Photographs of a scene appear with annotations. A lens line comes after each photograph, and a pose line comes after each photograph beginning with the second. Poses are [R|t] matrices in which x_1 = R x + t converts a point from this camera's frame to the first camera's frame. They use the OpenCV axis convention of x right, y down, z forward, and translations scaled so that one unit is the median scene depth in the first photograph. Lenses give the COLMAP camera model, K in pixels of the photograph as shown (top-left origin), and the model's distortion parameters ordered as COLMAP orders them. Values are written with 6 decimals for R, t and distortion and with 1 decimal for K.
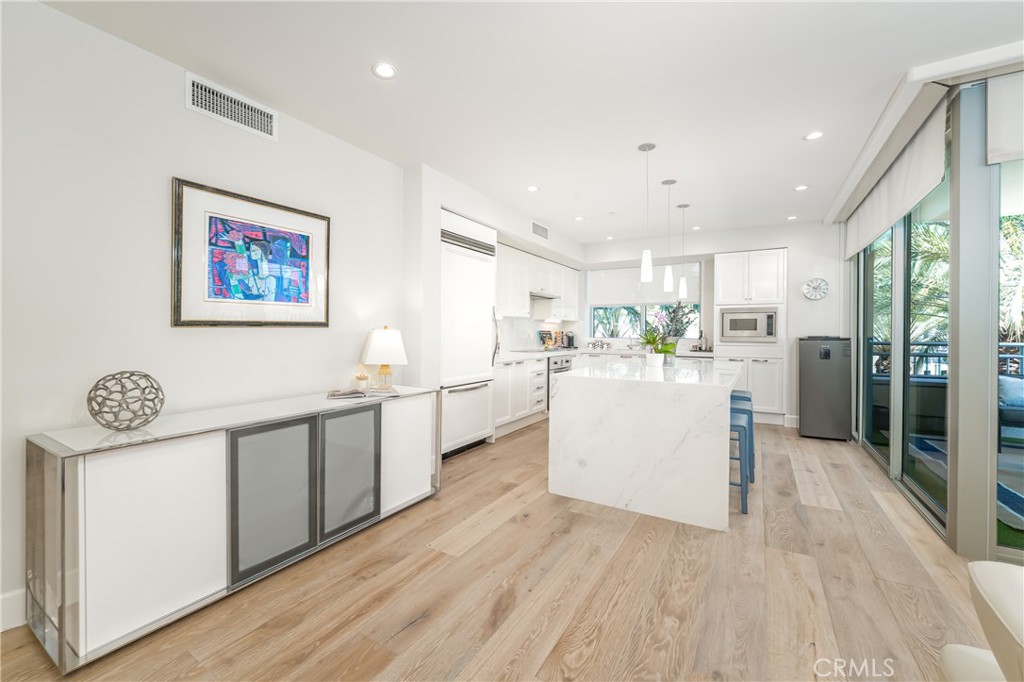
lens RADIAL K [[412.9, 0, 515.3], [0, 412.9, 334.7], [0, 0, 1]] dist [-0.017058, 0.001494]
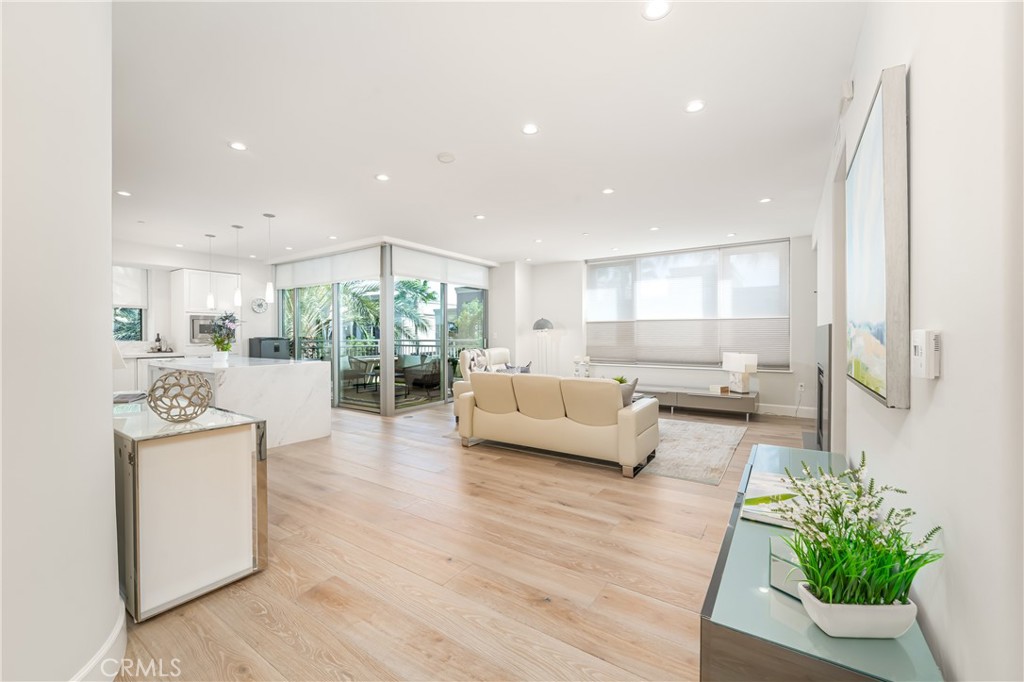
lens RADIAL K [[412.9, 0, 504.9], [0, 412.9, 337.9], [0, 0, 1]] dist [-0.017058, 0.001494]
pose [[0.075811, -0.010149, 0.997071, -0.812837], [0.007405, 0.999926, 0.009615, -0.002415], [-0.997095, 0.006654, 0.075881, 0.001689]]
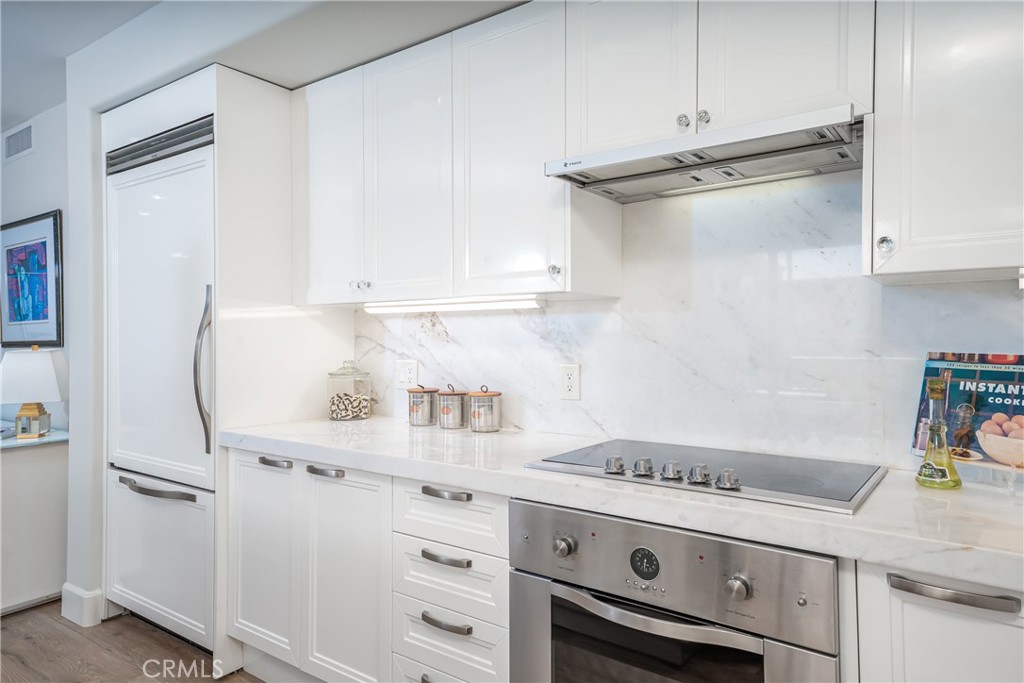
lens RADIAL K [[634.6, 0, 524.5], [0, 634.6, 336.2], [0, 0, 1]] dist [0.039185, 0.004364]
pose [[-0.086634, -0.006718, -0.996218, 0.487088], [-0.002783, 0.999975, -0.006501, -0.022317], [0.996236, 0.002210, -0.086651, 1.356460]]
